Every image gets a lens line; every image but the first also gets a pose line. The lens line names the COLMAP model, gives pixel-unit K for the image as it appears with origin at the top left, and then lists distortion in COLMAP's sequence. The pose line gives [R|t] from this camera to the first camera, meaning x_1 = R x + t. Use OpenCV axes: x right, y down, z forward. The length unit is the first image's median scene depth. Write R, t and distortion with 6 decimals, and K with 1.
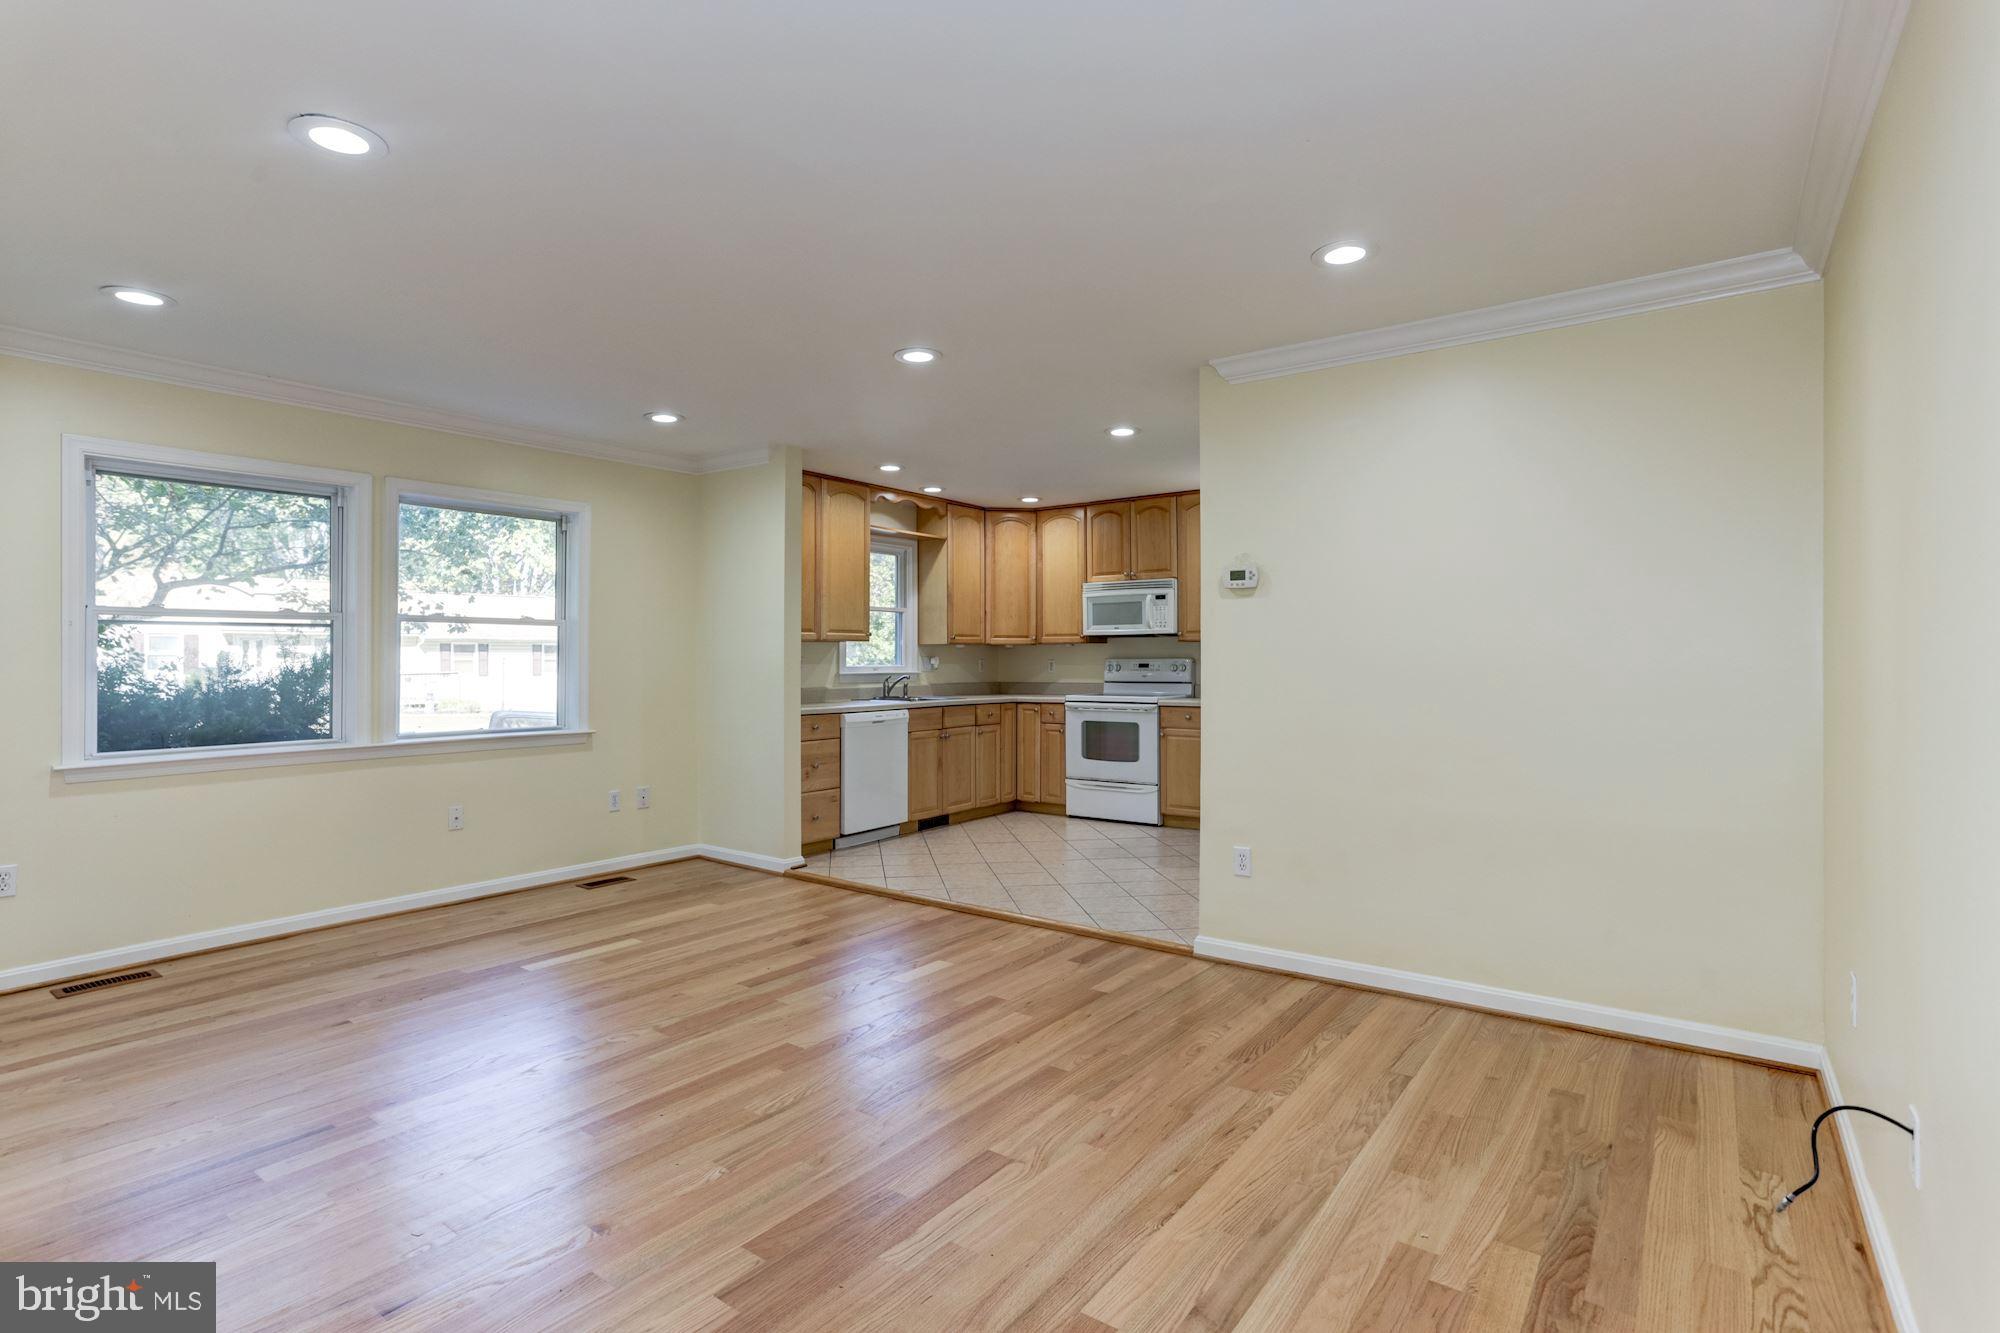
lens RADIAL K [[1003.9, 0, 993.0], [0, 1003.9, 664.1], [0, 0, 1]] dist [-0.006415, 0.002944]
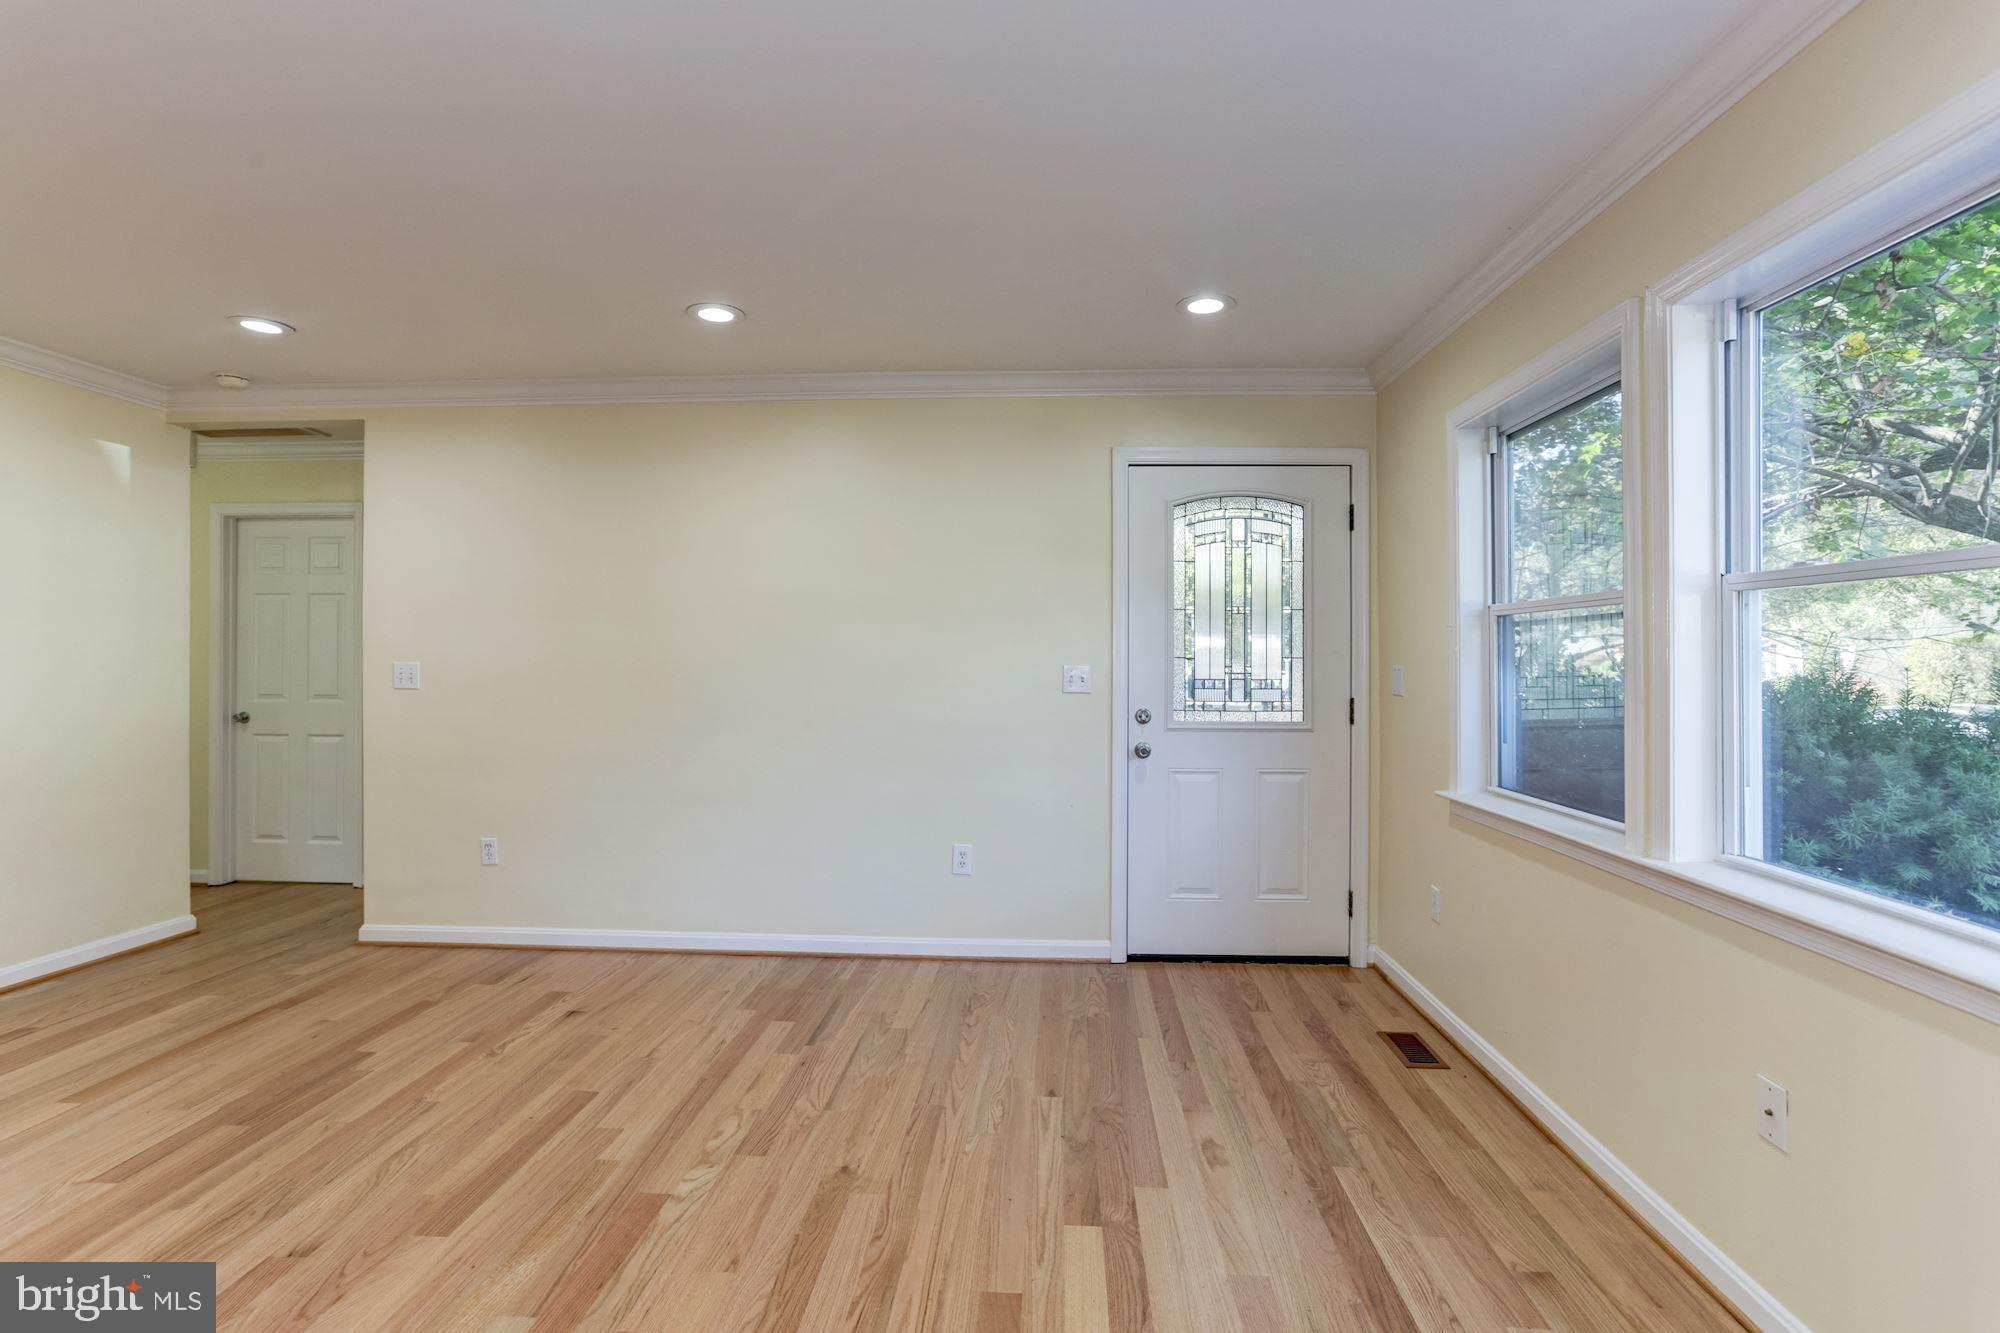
lens RADIAL K [[1003.9, 0, 998.6], [0, 1003.9, 664.5], [0, 0, 1]] dist [-0.006415, 0.002944]
pose [[-0.845908, 0.002641, -0.533322, -0.143701], [0.001467, 0.999995, 0.002625, -0.010649], [0.533327, 0.001439, -0.845908, 1.602985]]
